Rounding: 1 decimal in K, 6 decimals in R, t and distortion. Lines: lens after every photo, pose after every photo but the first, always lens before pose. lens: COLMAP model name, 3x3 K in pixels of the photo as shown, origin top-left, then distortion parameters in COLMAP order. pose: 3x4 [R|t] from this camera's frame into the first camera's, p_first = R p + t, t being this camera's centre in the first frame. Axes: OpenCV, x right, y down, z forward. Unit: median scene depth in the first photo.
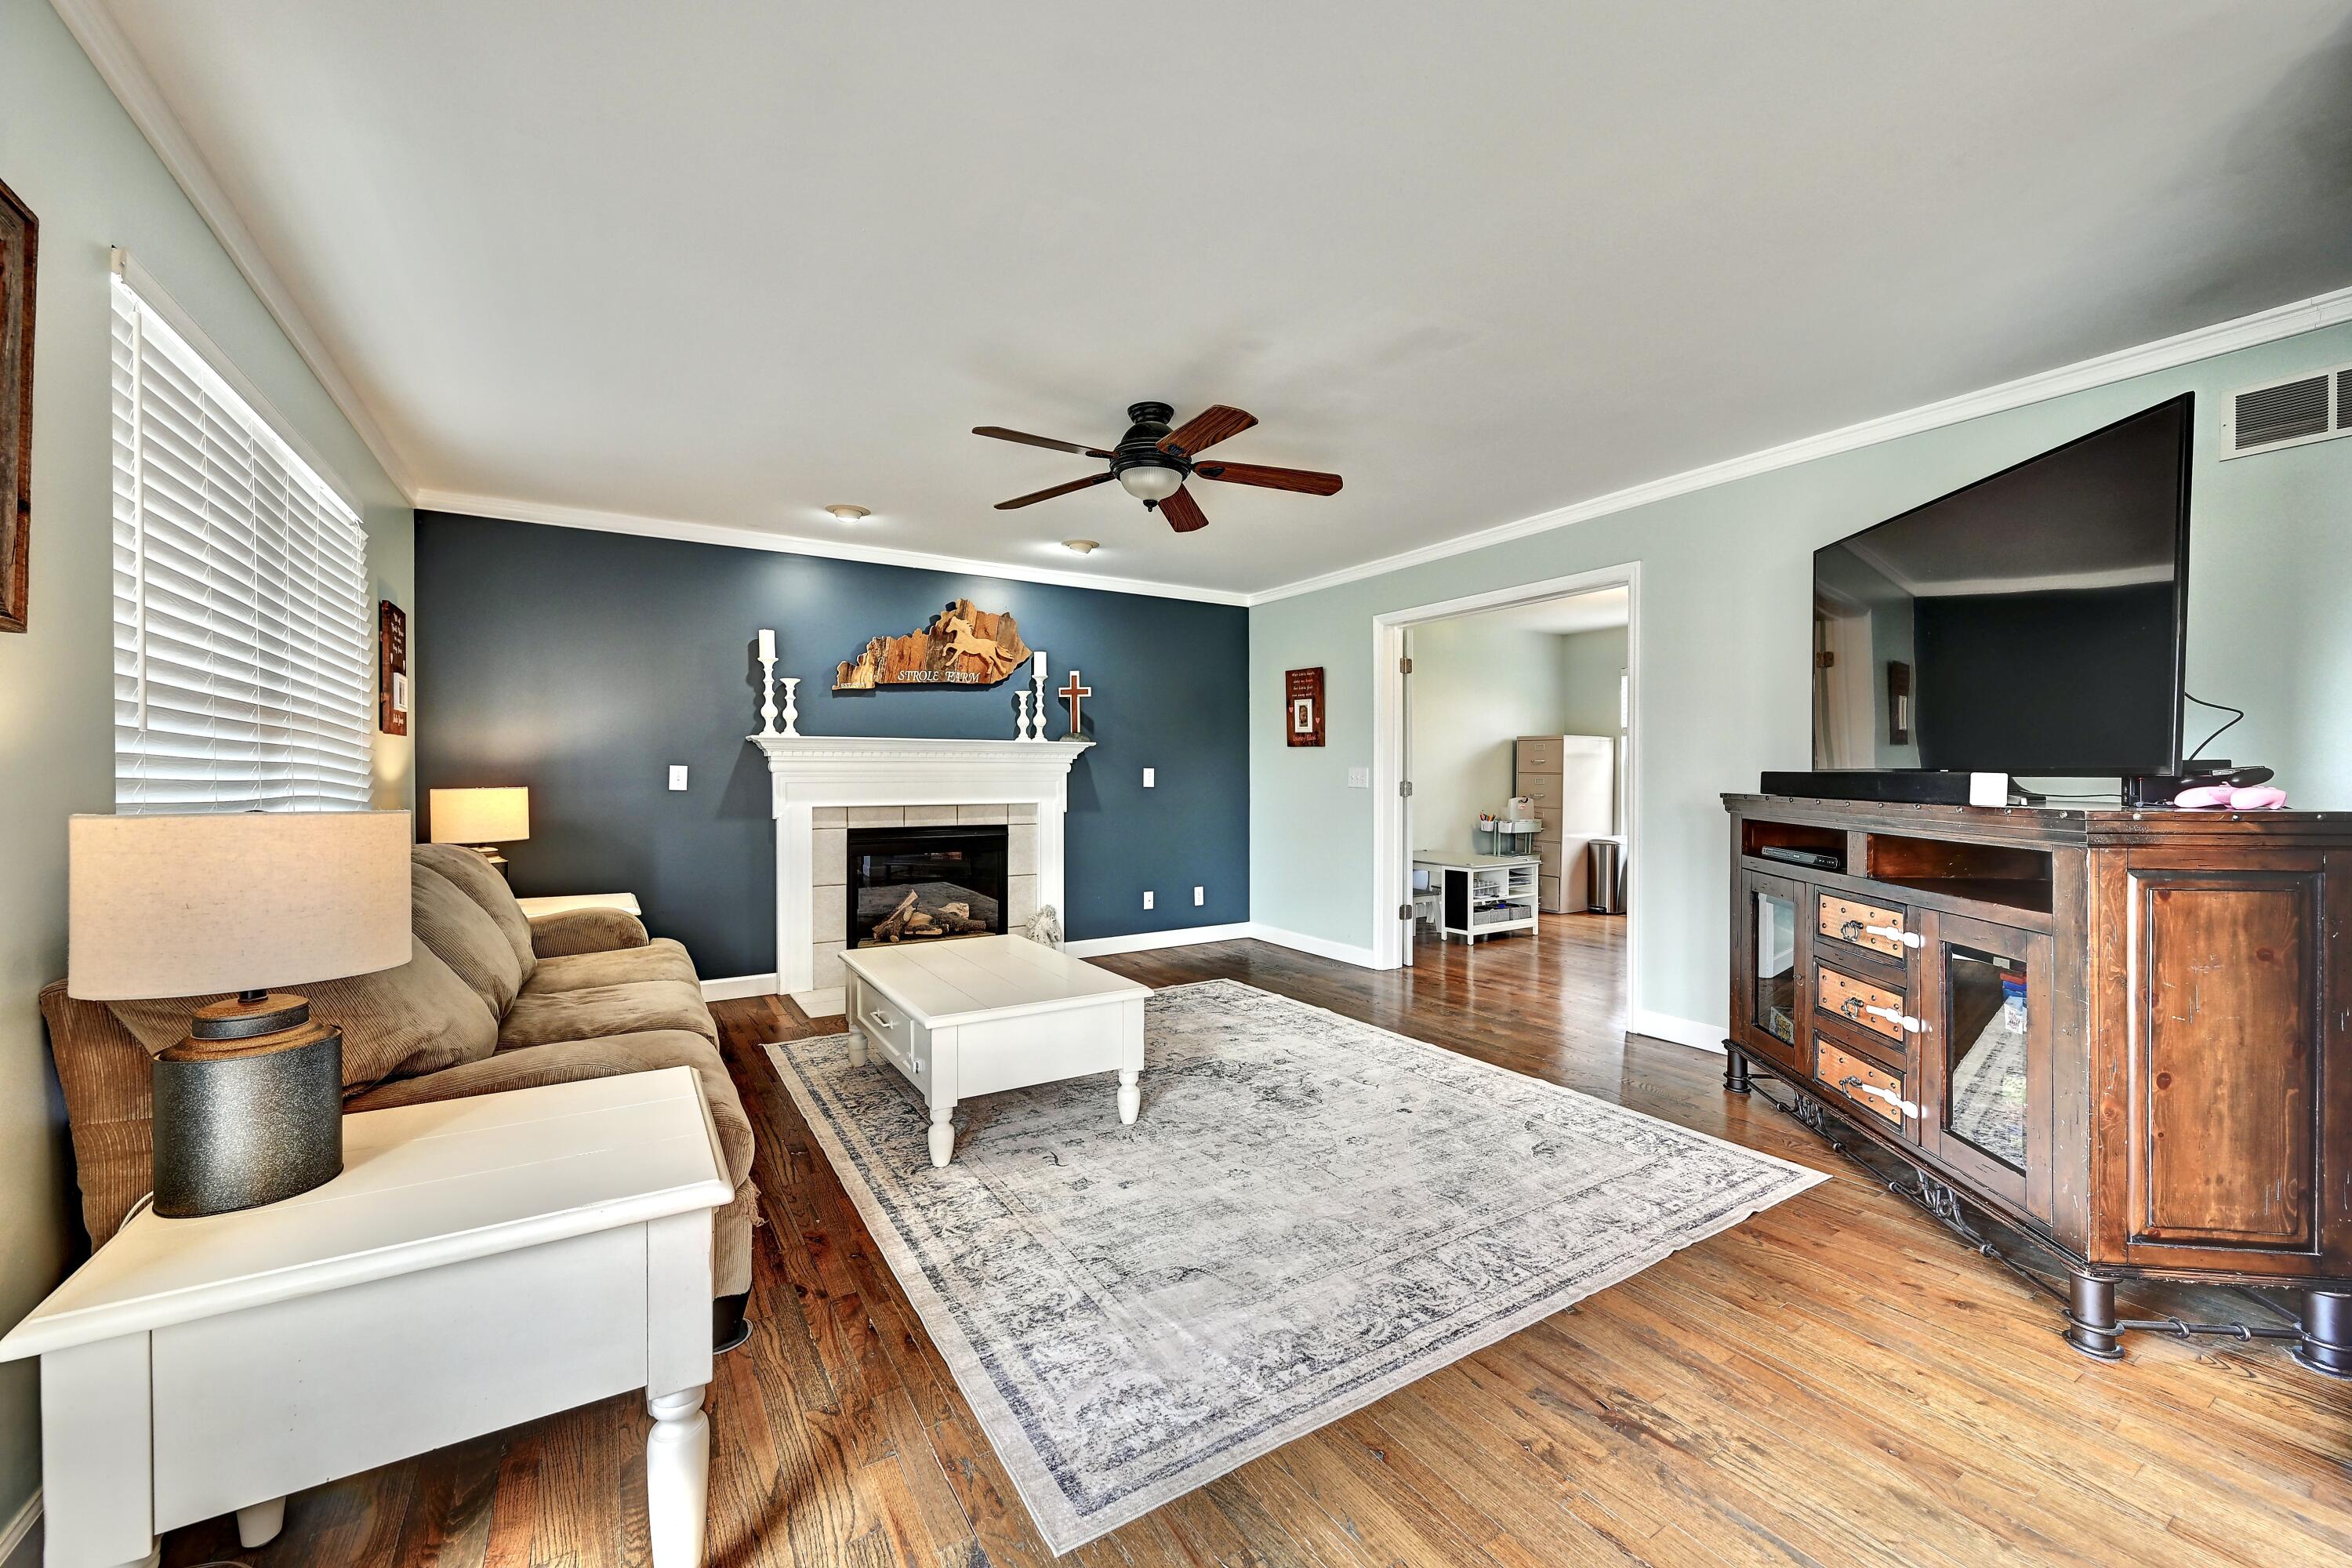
lens RADIAL K [[920.2, 0, 1177.8], [0, 920.2, 780.1], [0, 0, 1]] dist [0.000708, -0.000105]
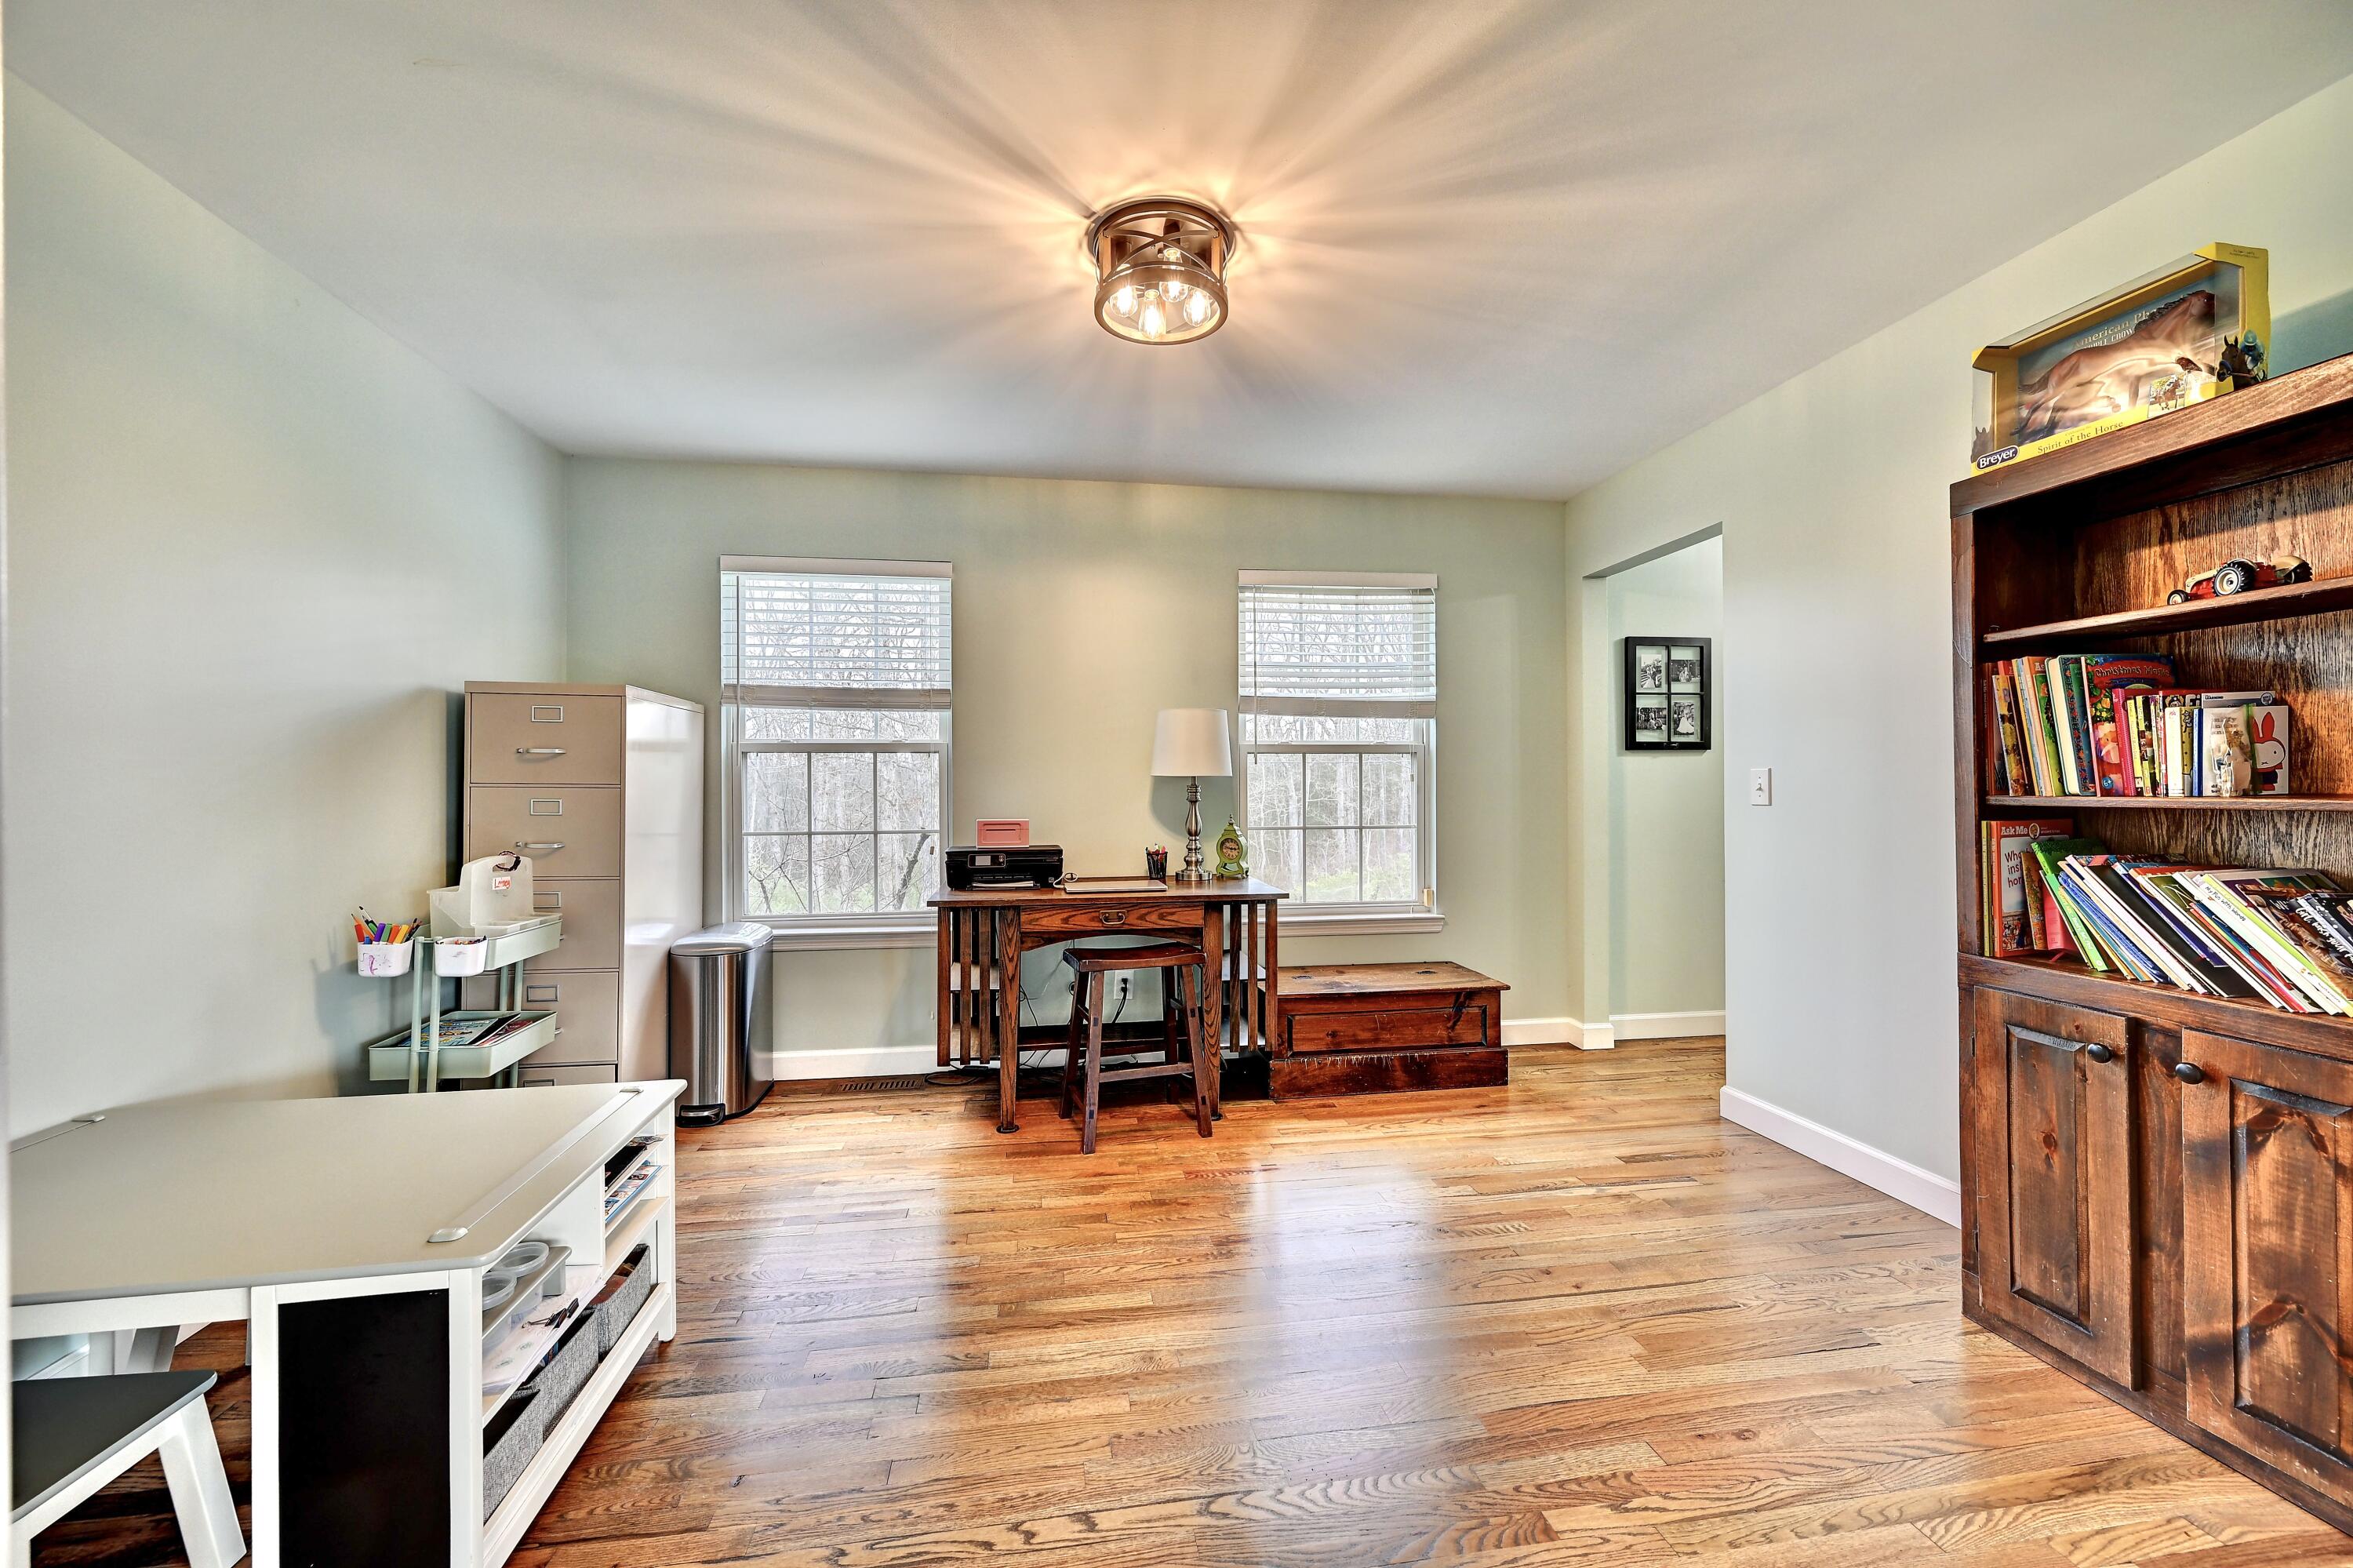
lens RADIAL K [[920.6, 0, 1178.3], [0, 920.6, 780.1], [0, 0, 1]] dist [0.000708, -0.000105]
pose [[0.378411, 0.010032, 0.925583, 0.148136], [0.008247, 0.999865, -0.014209, -0.004087], [-0.925601, 0.013010, 0.378277, 0.629546]]
